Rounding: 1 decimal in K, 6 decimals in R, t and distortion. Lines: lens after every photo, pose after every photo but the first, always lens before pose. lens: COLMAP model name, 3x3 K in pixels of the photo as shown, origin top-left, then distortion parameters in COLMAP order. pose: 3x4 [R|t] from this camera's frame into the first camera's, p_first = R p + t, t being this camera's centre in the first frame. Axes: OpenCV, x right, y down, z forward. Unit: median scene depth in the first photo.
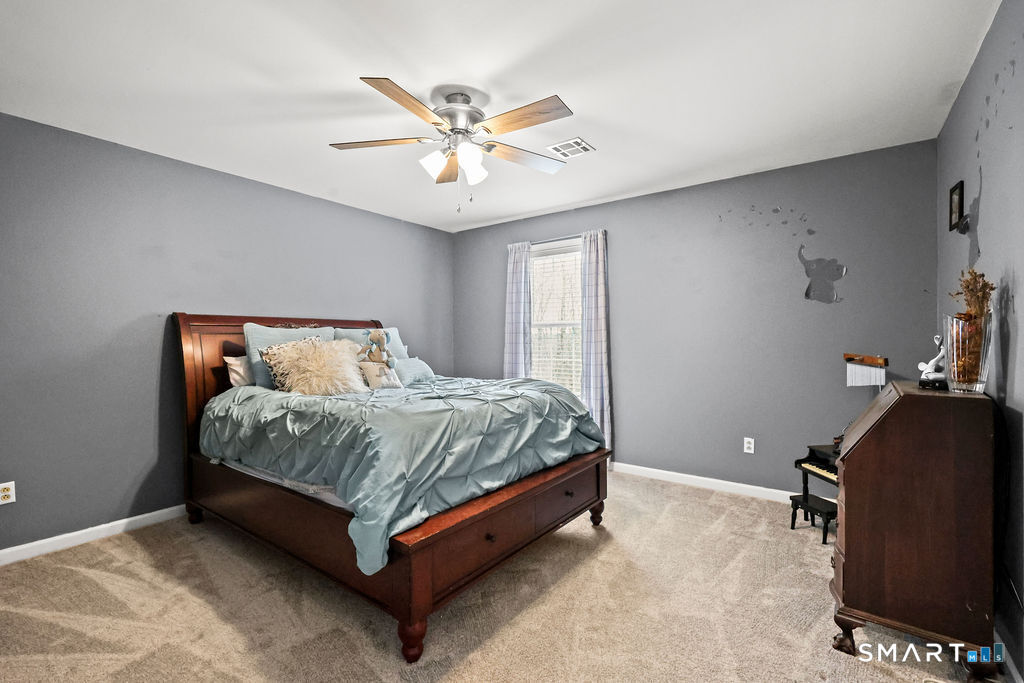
lens RADIAL K [[447.4, 0, 515.2], [0, 447.4, 337.8], [0, 0, 1]] dist [0.002023, 0.000125]
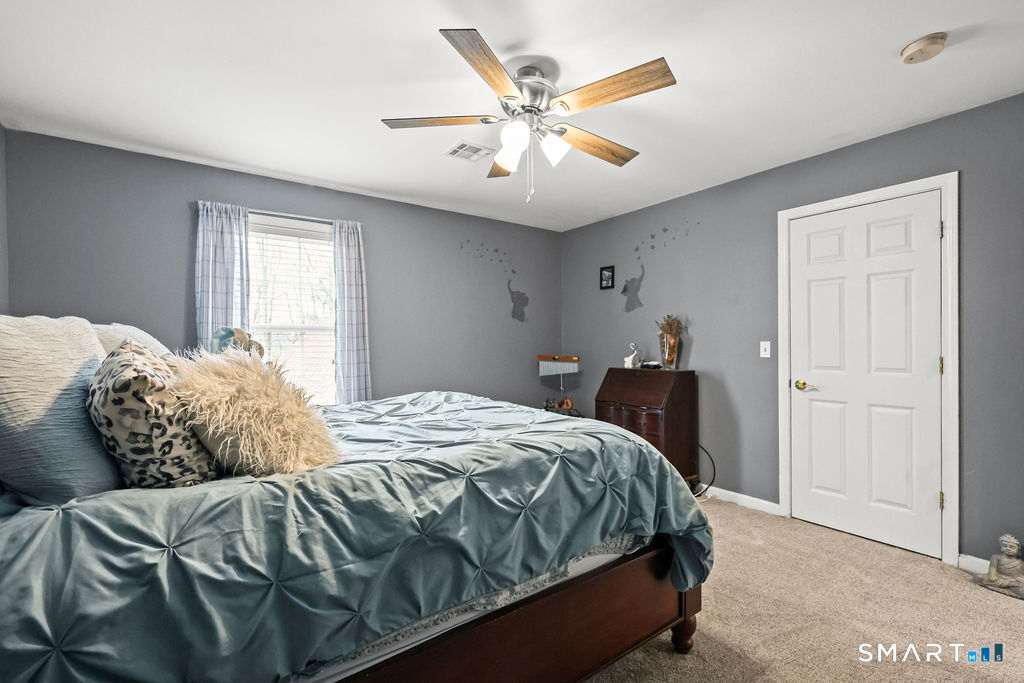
lens RADIAL K [[447.4, 0, 512.1], [0, 447.4, 345.5], [0, 0, 1]] dist [0.002023, 0.000125]
pose [[0.318801, -0.000737, 0.947822, -0.712903], [0.002313, 0.999997, 0.000000, 0.001376], [-0.947819, 0.002192, 0.318801, 0.551919]]
